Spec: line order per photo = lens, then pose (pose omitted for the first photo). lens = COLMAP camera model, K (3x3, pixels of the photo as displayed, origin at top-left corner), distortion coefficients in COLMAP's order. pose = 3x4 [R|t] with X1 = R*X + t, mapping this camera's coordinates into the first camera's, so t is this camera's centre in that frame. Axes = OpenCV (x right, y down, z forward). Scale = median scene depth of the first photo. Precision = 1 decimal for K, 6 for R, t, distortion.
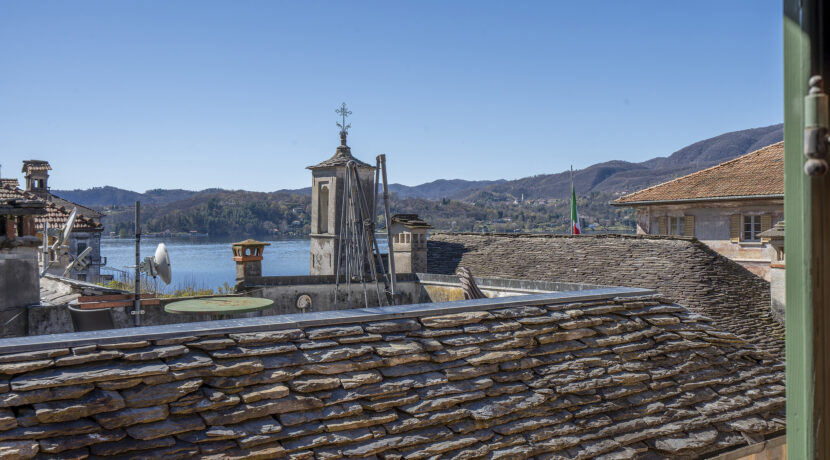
lens RADIAL K [[806.5, 0, 415.7], [0, 806.5, 229.4], [0, 0, 1]] dist [0.005704, 0.000000]
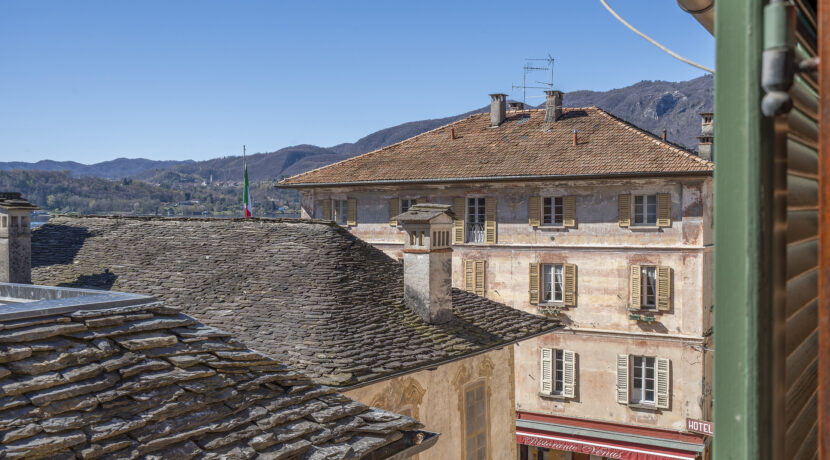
lens RADIAL K [[806.5, 0, 417.2], [0, 806.5, 232.9], [0, 0, 1]] dist [0.005704, 0.000000]
pose [[0.928893, -0.004068, 0.370327, 0.095873], [-0.005397, 0.999685, 0.024519, 0.000189], [-0.370310, -0.024774, 0.928578, 0.098129]]
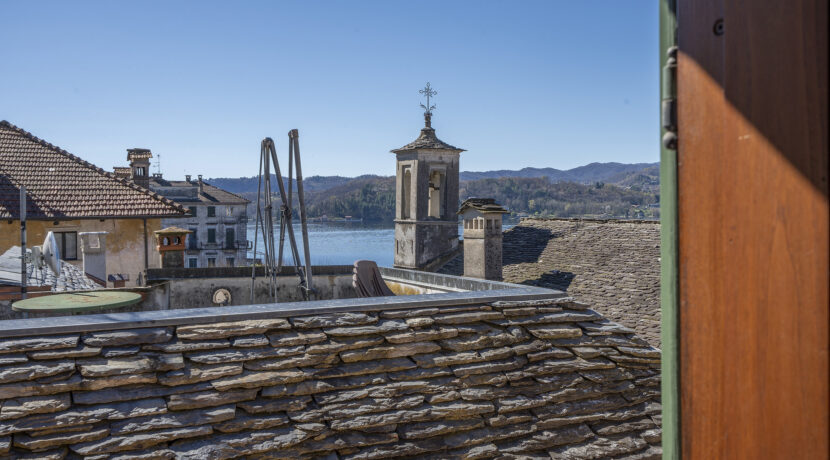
lens RADIAL K [[806.5, 0, 415.6], [0, 806.5, 231.3], [0, 0, 1]] dist [0.005704, 0.000000]
pose [[0.982024, 0.001261, -0.188753, 0.116282], [0.002688, 0.999783, 0.020664, -0.000347], [0.188738, -0.020800, 0.981807, 0.077696]]
